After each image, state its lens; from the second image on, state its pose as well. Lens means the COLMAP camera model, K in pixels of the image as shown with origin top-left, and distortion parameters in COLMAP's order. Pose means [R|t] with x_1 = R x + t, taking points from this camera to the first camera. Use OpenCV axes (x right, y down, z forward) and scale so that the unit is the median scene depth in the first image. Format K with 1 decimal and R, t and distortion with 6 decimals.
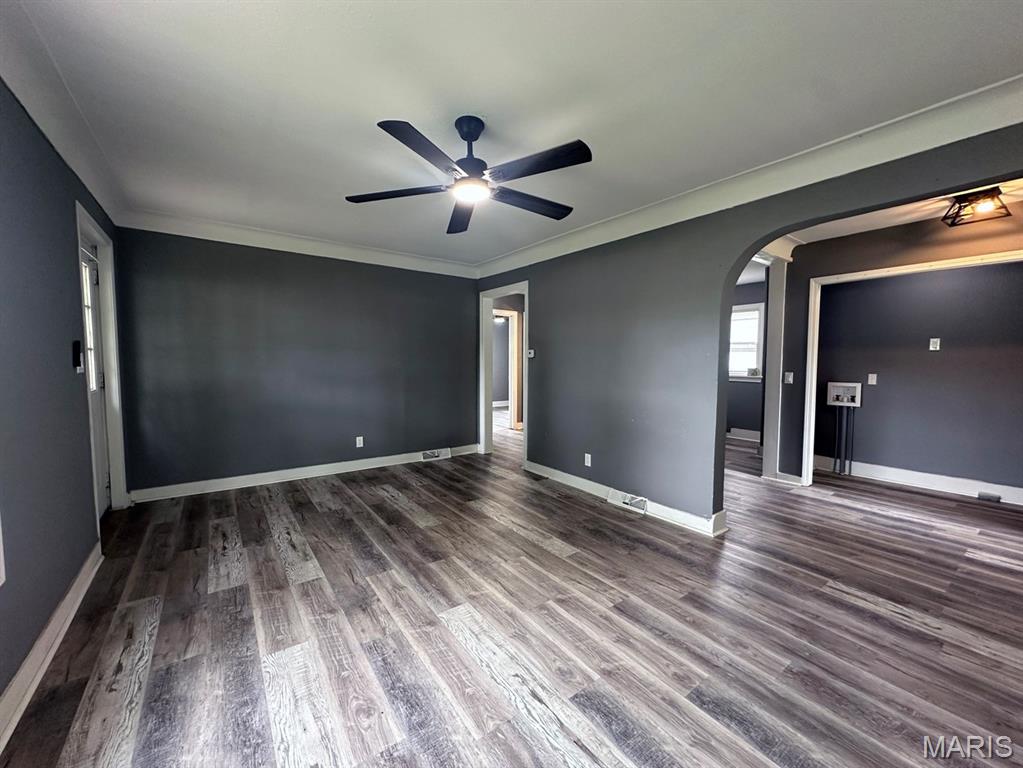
lens RADIAL K [[407.7, 0, 511.5], [0, 407.7, 384.0], [0, 0, 1]] dist [-0.001532, 0.000094]
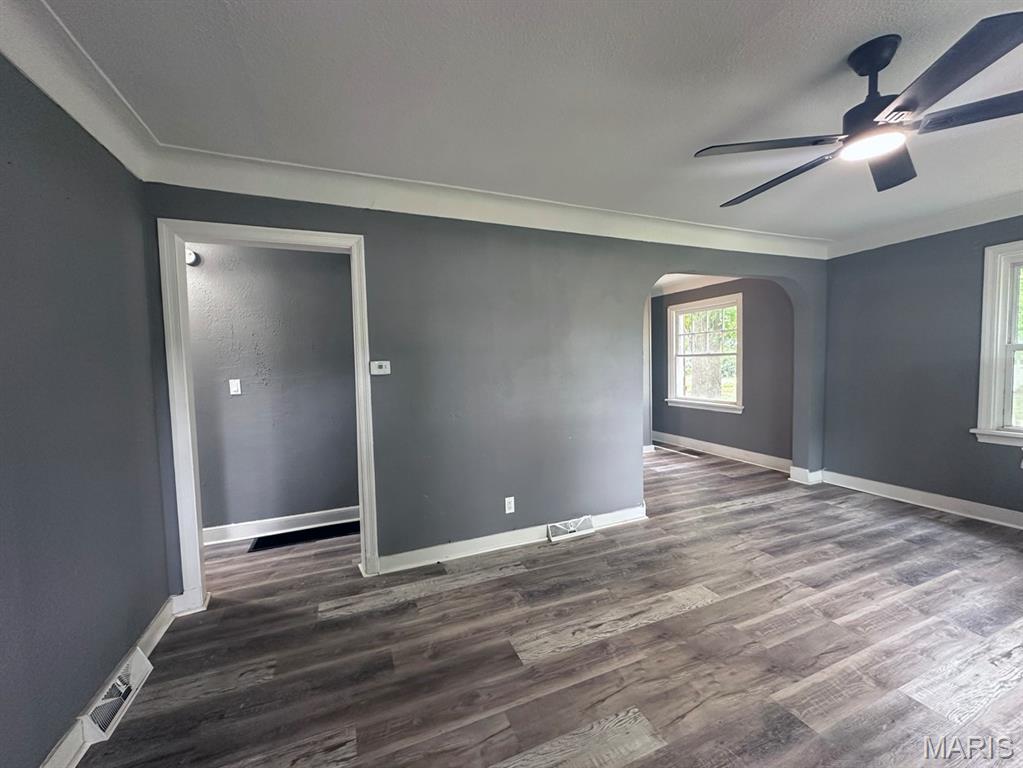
lens RADIAL K [[407.7, 0, 511.5], [0, 407.7, 384.0], [0, 0, 1]] dist [-0.001532, 0.000094]
pose [[0.238948, -0.065420, 0.968826, -0.863452], [0.085549, 0.995267, 0.046106, -0.118031], [-0.967256, 0.071866, 0.243414, 1.289732]]
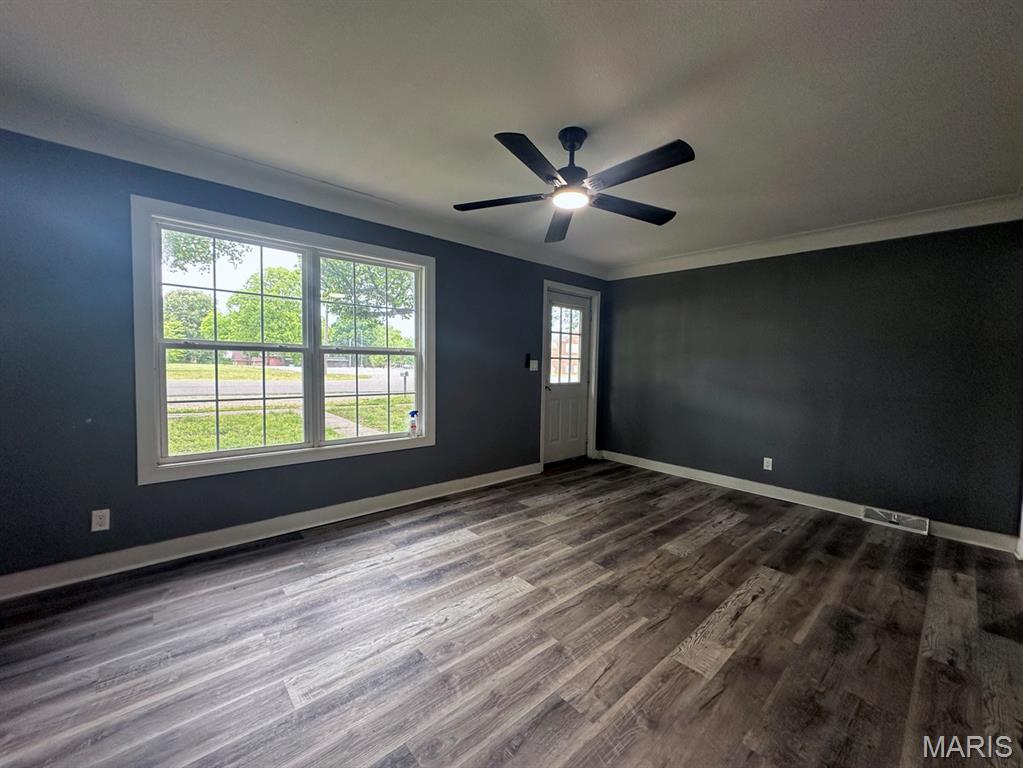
lens RADIAL K [[407.7, 0, 511.5], [0, 407.7, 384.0], [0, 0, 1]] dist [-0.001532, 0.000094]
pose [[0.097078, 0.049924, -0.994024, 0.811971], [-0.082160, 0.995734, 0.041986, -0.035406], [0.991880, 0.077593, 0.100765, 0.685028]]
